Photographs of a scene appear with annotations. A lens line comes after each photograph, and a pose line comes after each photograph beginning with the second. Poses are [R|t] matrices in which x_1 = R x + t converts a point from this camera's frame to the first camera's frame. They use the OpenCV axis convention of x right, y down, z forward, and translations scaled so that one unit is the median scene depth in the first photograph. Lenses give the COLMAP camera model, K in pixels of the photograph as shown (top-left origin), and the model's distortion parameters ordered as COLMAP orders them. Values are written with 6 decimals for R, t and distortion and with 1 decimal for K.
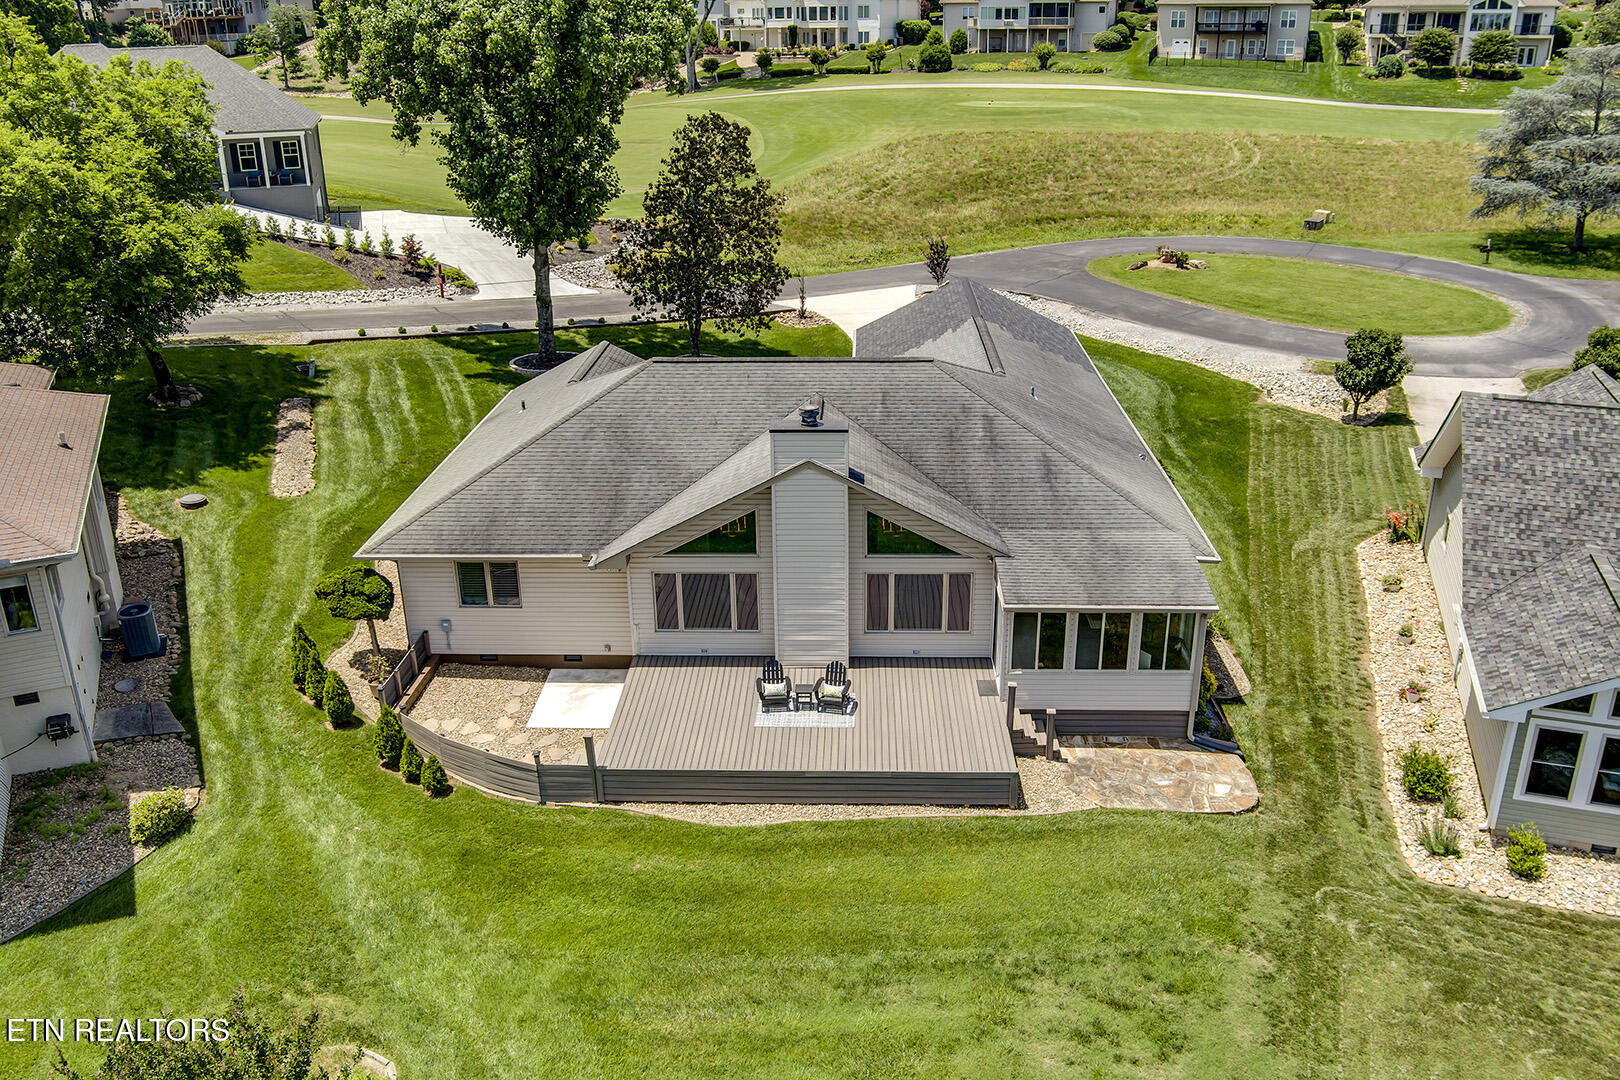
lens RADIAL K [[1326.0, 0, 804.1], [0, 1326.0, 544.9], [0, 0, 1]] dist [-0.085874, 0.043390]
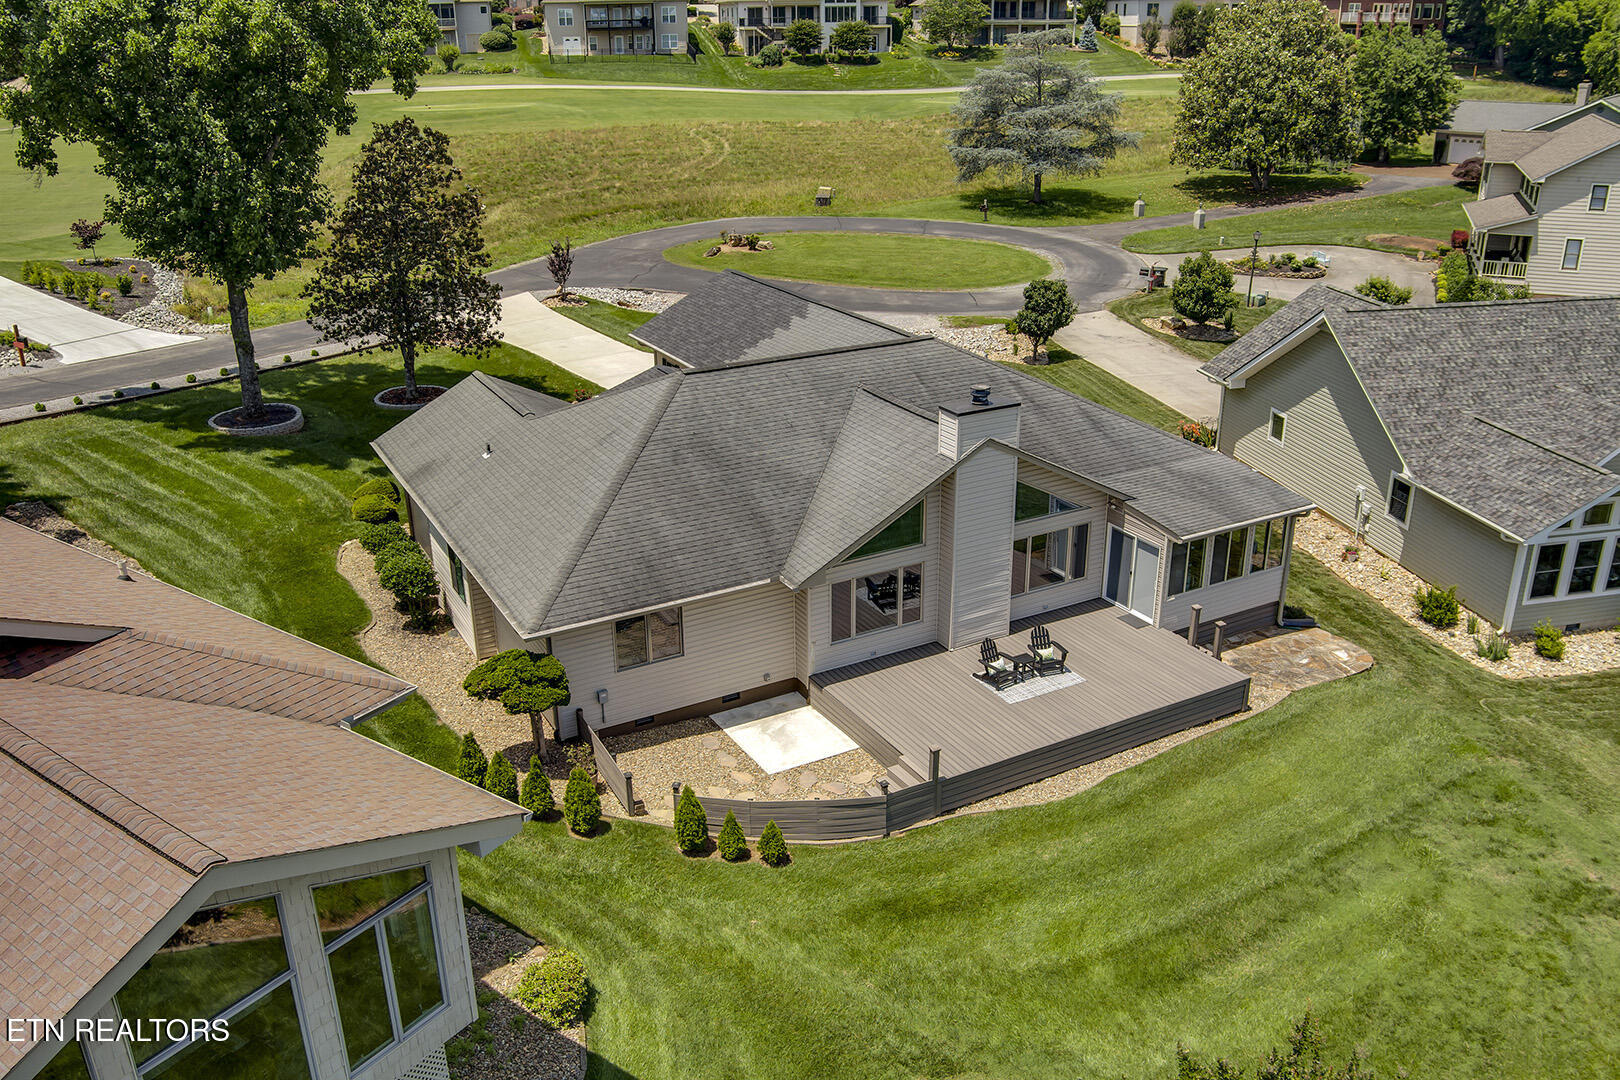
lens RADIAL K [[1326.0, 0, 804.1], [0, 1326.0, 544.9], [0, 0, 1]] dist [-0.085874, 0.043390]
pose [[0.855384, -0.191850, 0.481156, -0.552021], [0.192886, 0.980053, 0.047867, -0.052775], [-0.480742, 0.051864, 0.875327, 0.160931]]
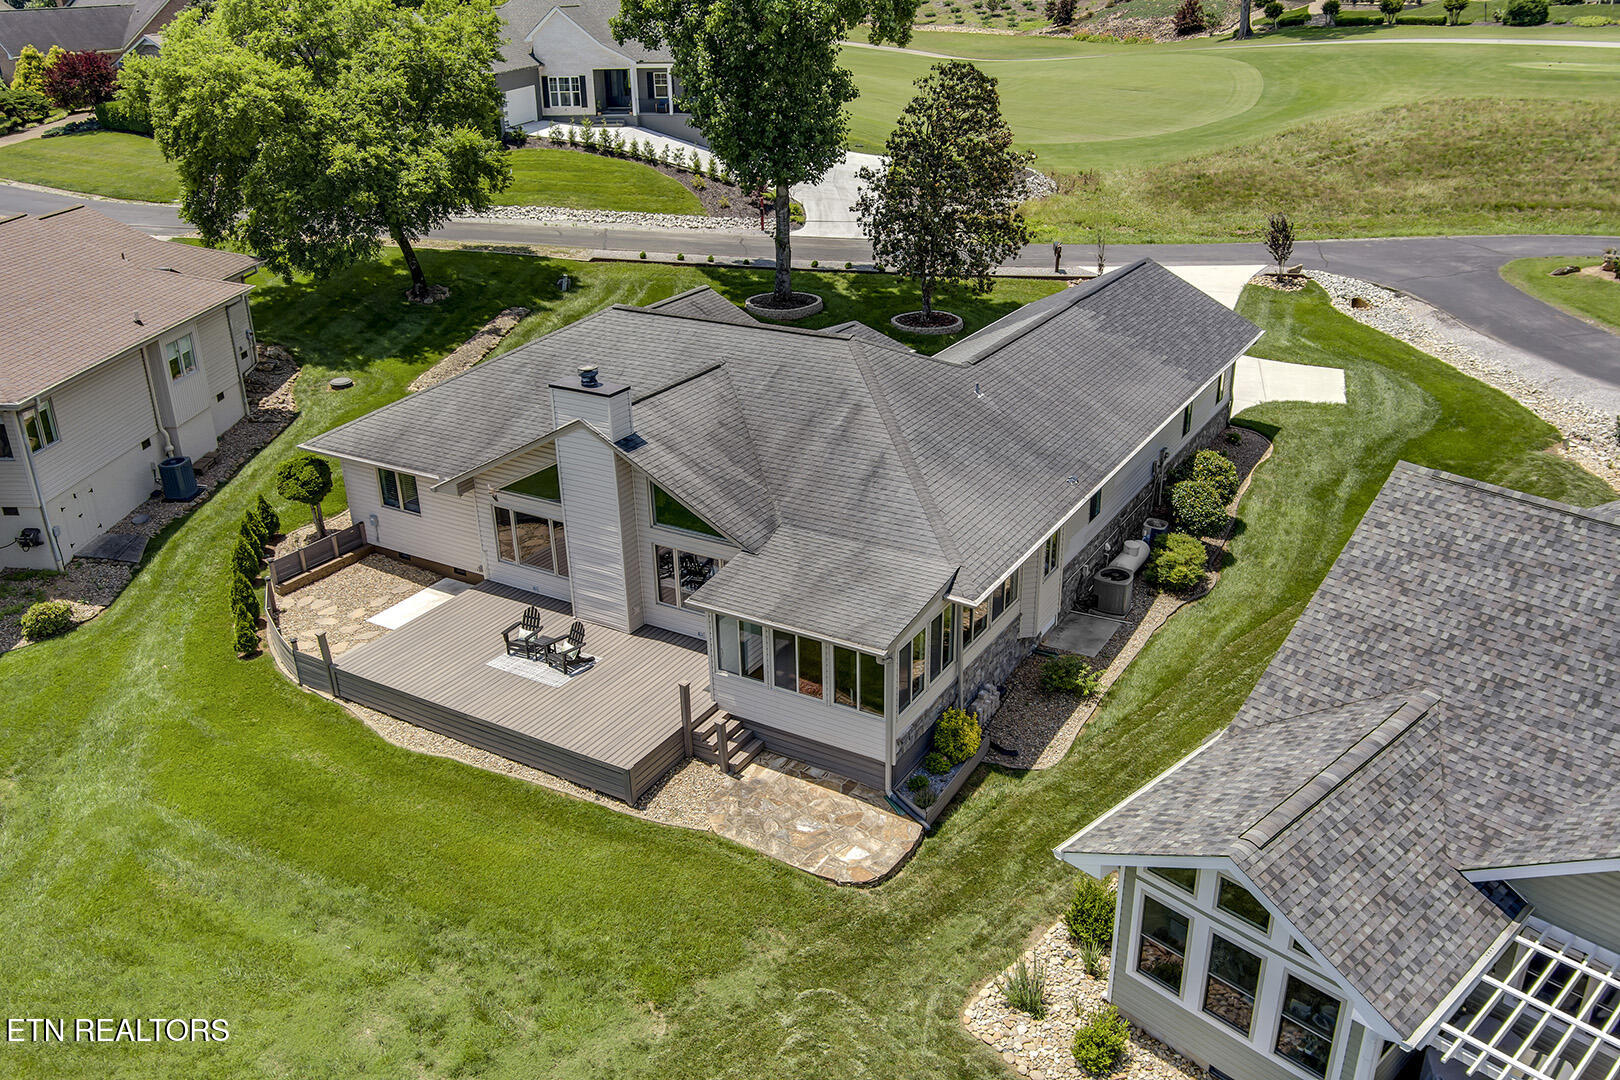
lens RADIAL K [[1326.0, 0, 804.1], [0, 1326.0, 544.9], [0, 0, 1]] dist [-0.085874, 0.043390]
pose [[0.876393, 0.190238, -0.442430, 0.543930], [-0.170699, 0.981736, 0.084001, -0.074213], [0.450330, 0.001905, 0.892860, 0.160574]]
